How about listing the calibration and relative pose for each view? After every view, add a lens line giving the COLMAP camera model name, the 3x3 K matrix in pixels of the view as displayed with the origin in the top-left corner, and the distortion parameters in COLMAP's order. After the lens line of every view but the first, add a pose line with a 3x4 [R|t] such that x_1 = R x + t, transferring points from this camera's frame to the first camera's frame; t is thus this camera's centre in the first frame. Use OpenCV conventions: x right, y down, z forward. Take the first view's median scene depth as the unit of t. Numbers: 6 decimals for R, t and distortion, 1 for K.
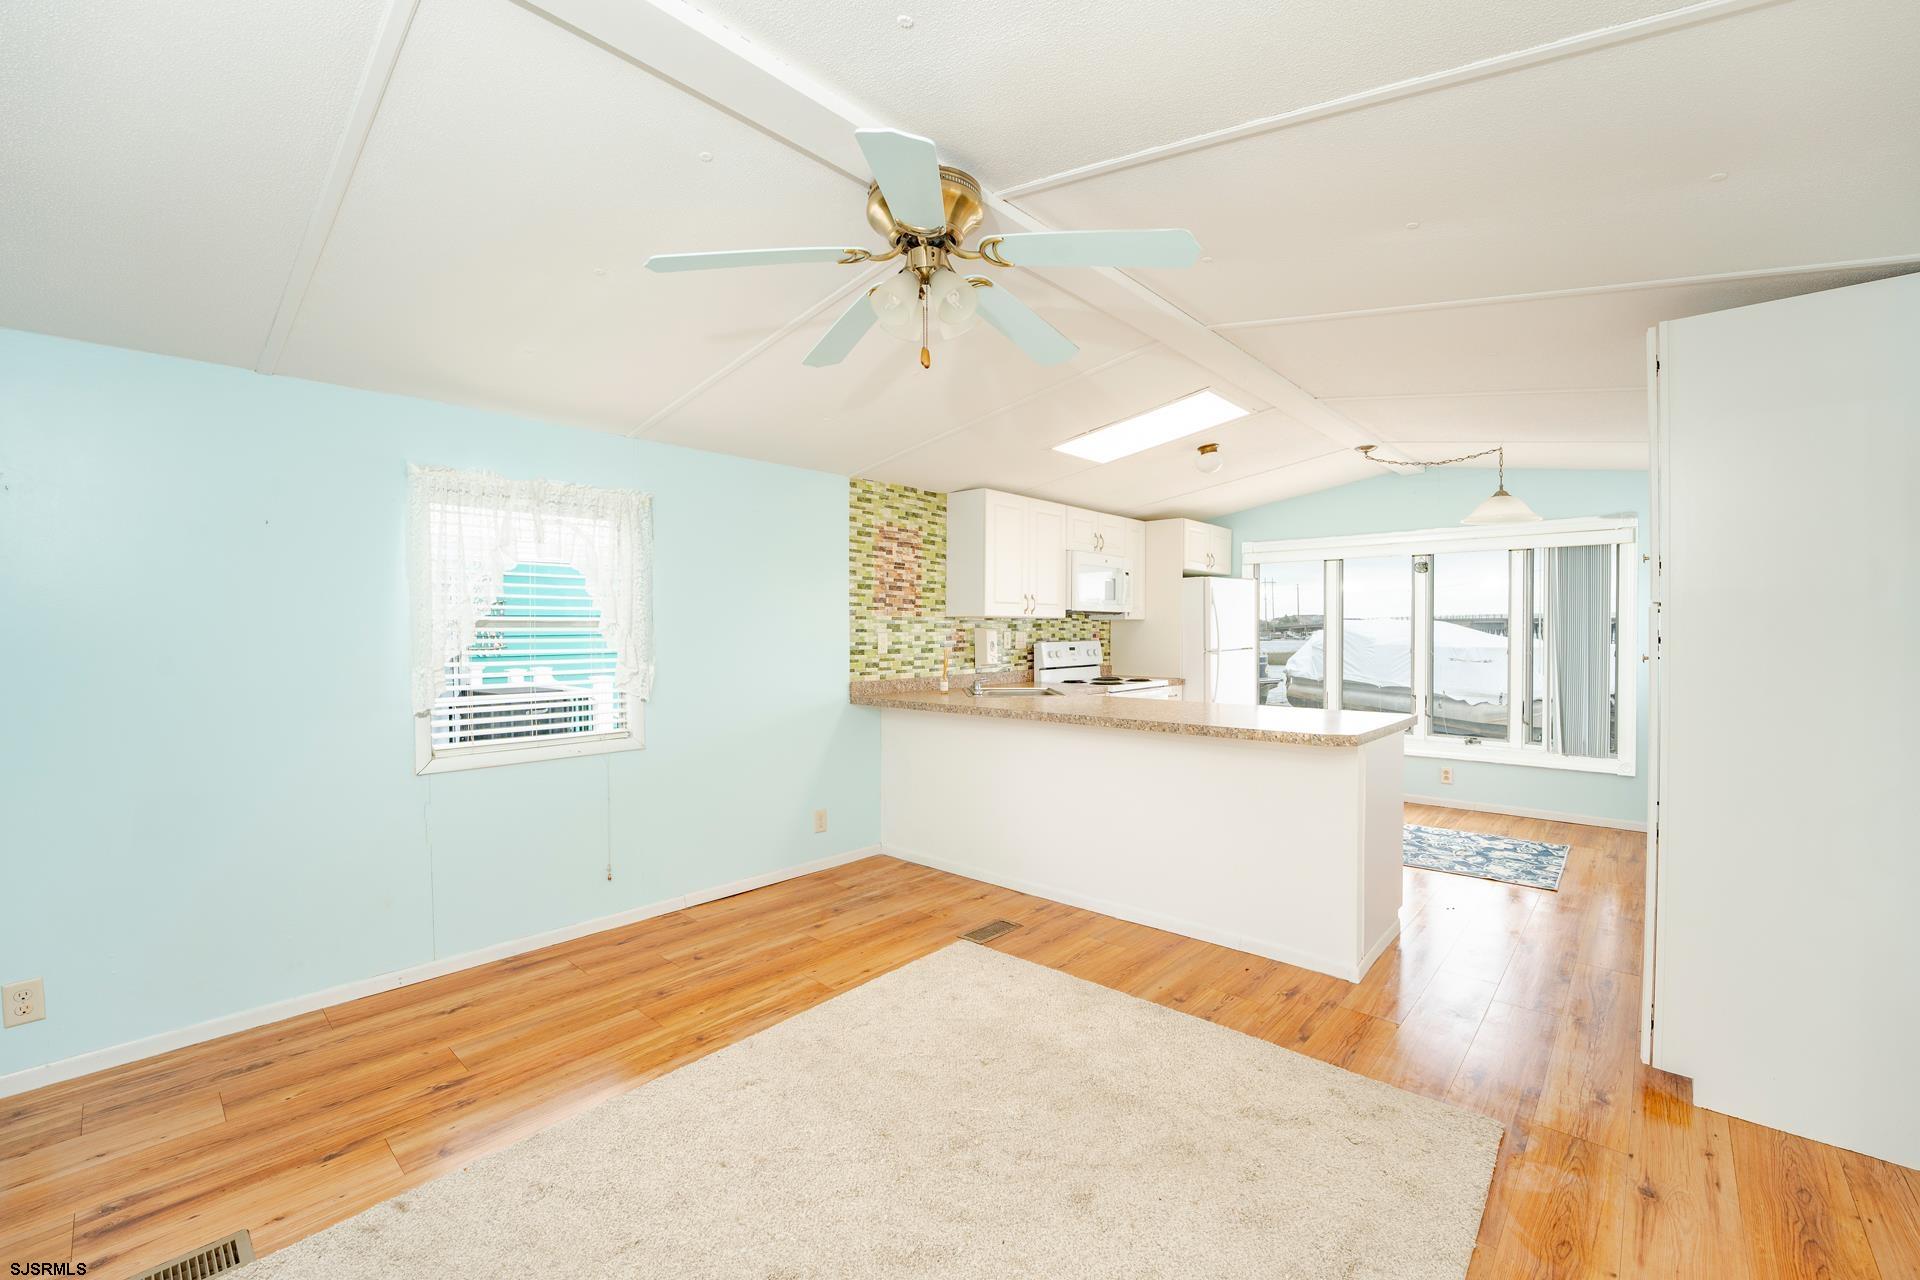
lens RADIAL K [[763.0, 0, 961.8], [0, 763.0, 635.8], [0, 0, 1]] dist [-0.015656, -0.000121]
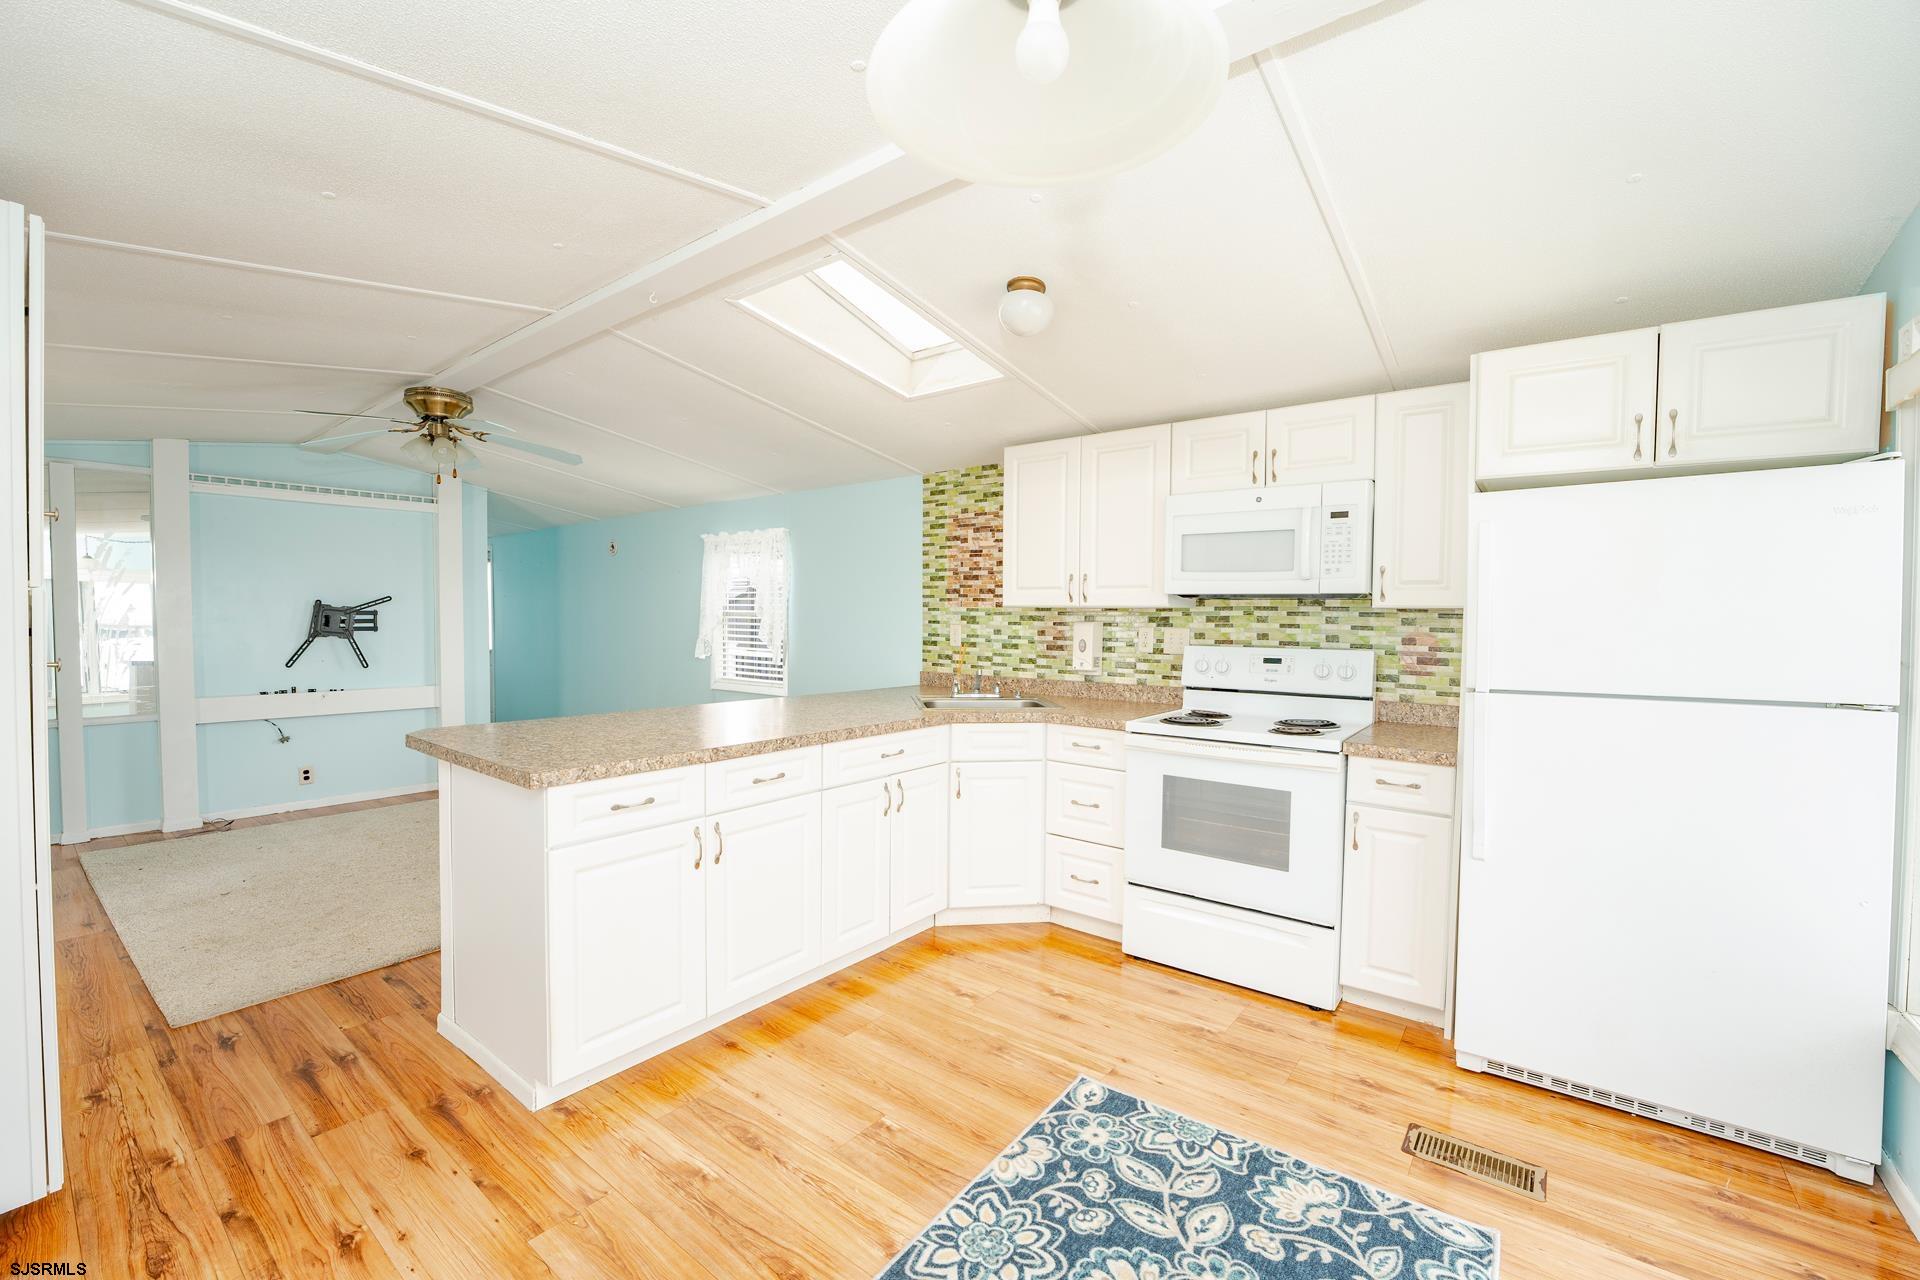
lens RADIAL K [[763.0, 0, 962.5], [0, 763.0, 639.5], [0, 0, 1]] dist [-0.015656, -0.000121]
pose [[0.098883, 0.028617, -0.994688, 0.864341], [-0.021000, 0.999424, 0.026666, -0.011234], [0.994878, 0.018252, 0.099427, 0.913155]]
